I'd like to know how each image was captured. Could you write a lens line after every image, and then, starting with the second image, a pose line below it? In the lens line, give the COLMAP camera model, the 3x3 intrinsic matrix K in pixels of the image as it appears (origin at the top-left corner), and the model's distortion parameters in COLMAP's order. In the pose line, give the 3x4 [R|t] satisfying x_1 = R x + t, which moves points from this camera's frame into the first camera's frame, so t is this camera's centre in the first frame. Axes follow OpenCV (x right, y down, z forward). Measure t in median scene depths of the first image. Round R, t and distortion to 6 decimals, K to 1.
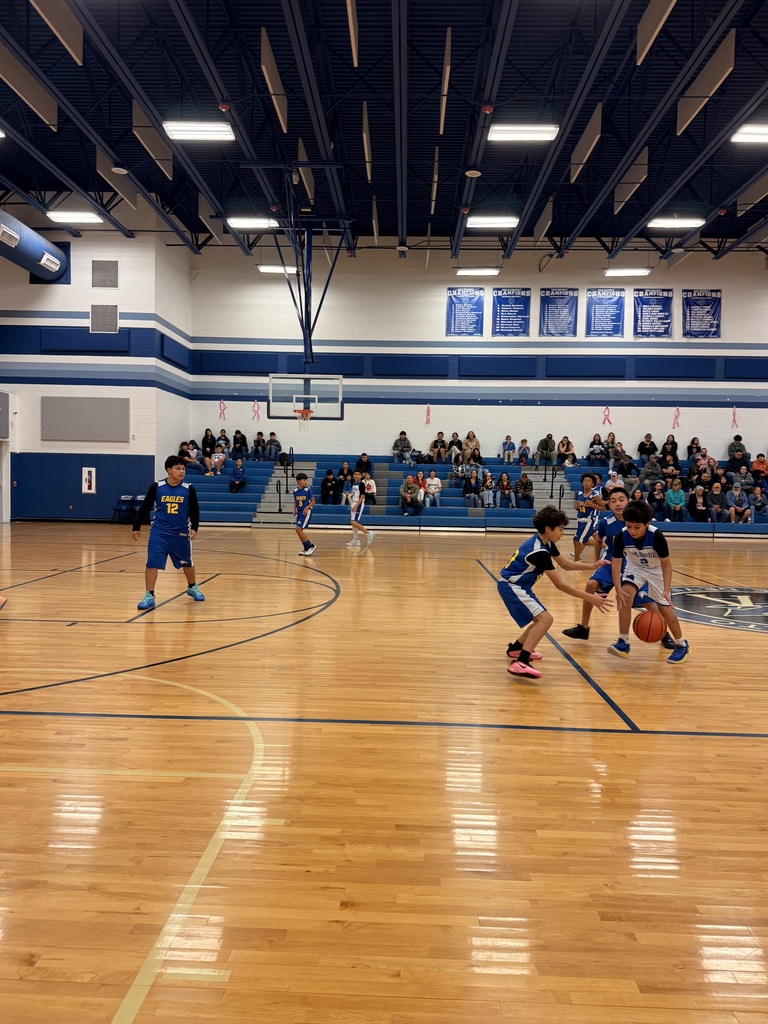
lens RADIAL K [[767.7, 0, 384.0], [0, 767.7, 512.0], [0, 0, 1]] dist [0.050401, -0.087615]
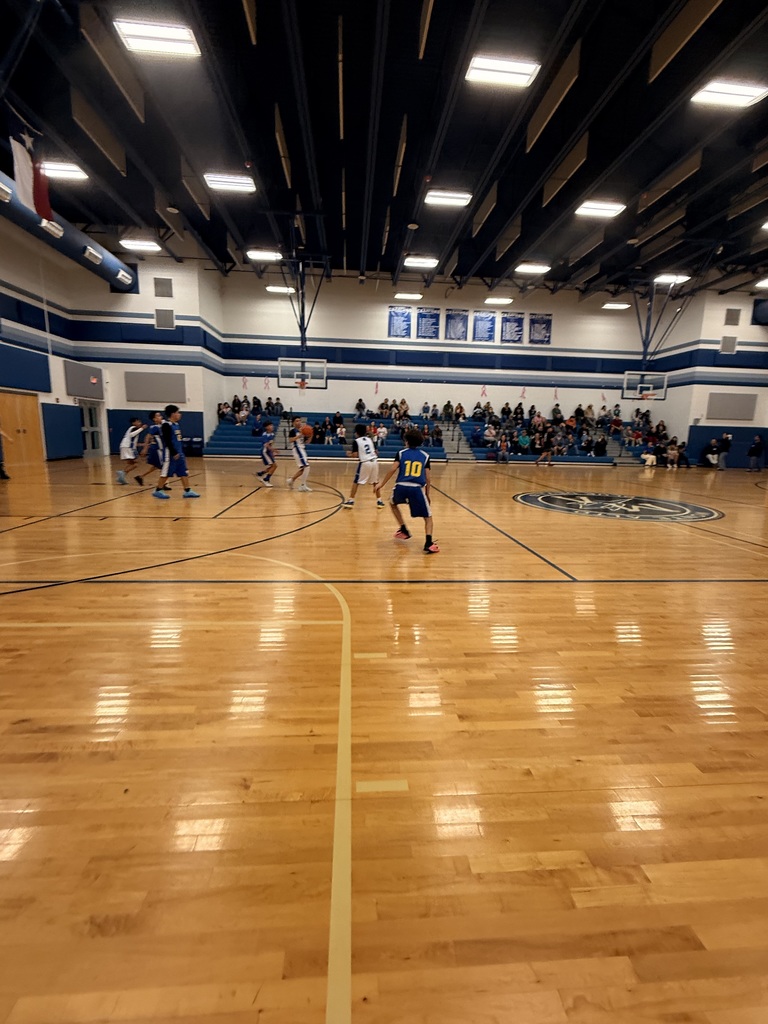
lens RADIAL K [[453.7, 0, 385.2], [0, 453.7, 510.9], [0, 0, 1]] dist [-0.001455, 0.000718]
pose [[0.994225, -0.011962, 0.106646, -0.033064], [-0.002049, 0.991470, 0.130316, 0.004877], [-0.107296, -0.129782, 0.985720, 0.032952]]
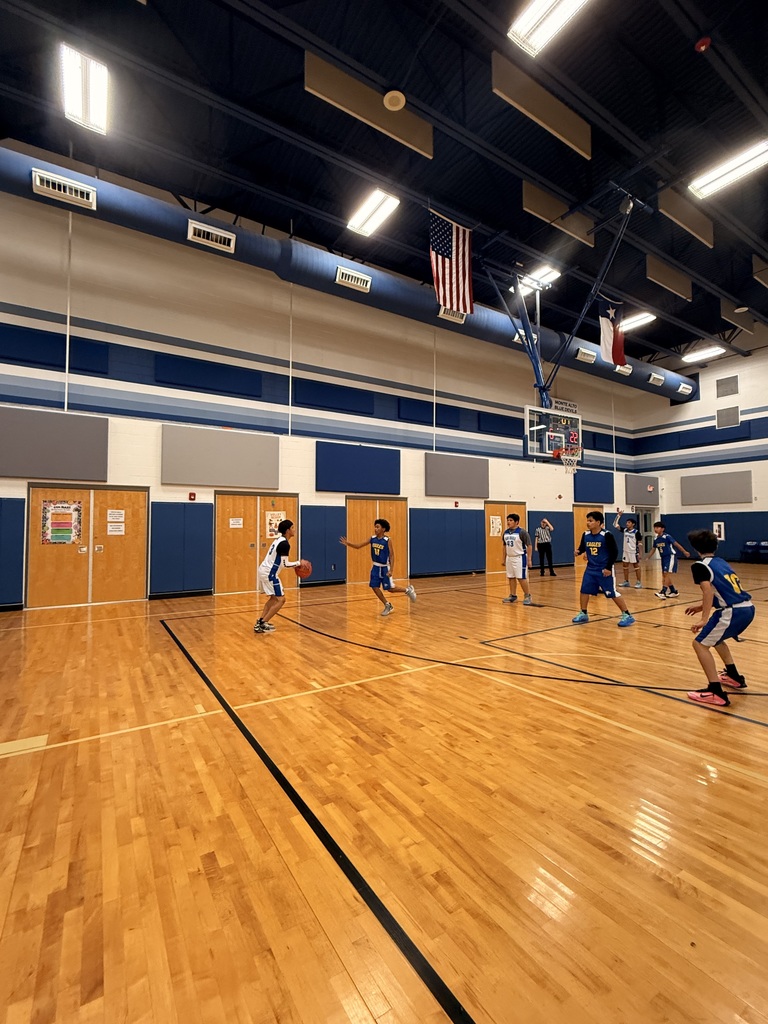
lens RADIAL K [[453.7, 0, 385.2], [0, 453.7, 510.9], [0, 0, 1]] dist [-0.001455, 0.000718]
pose [[0.560025, -0.052429, -0.826815, -0.033171], [-0.021020, 0.996775, -0.077444, -0.000481], [0.828209, 0.060750, 0.557116, 0.021845]]
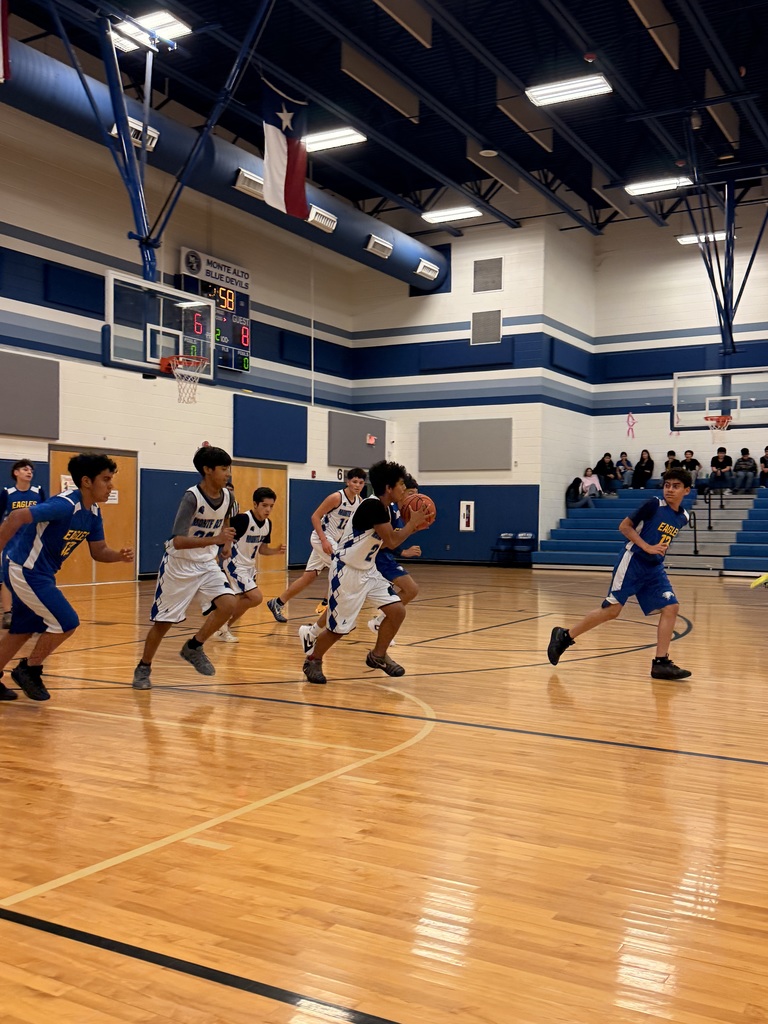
lens RADIAL K [[1014.2, 0, 394.6], [0, 1014.2, 514.5], [0, 0, 1]] dist [0.190681, -0.402680]
pose [[0.880576, -0.011059, -0.473776, 0.083156], [-0.015255, 0.998548, -0.051663, 0.017216], [0.473659, 0.052721, 0.879129, -0.032975]]
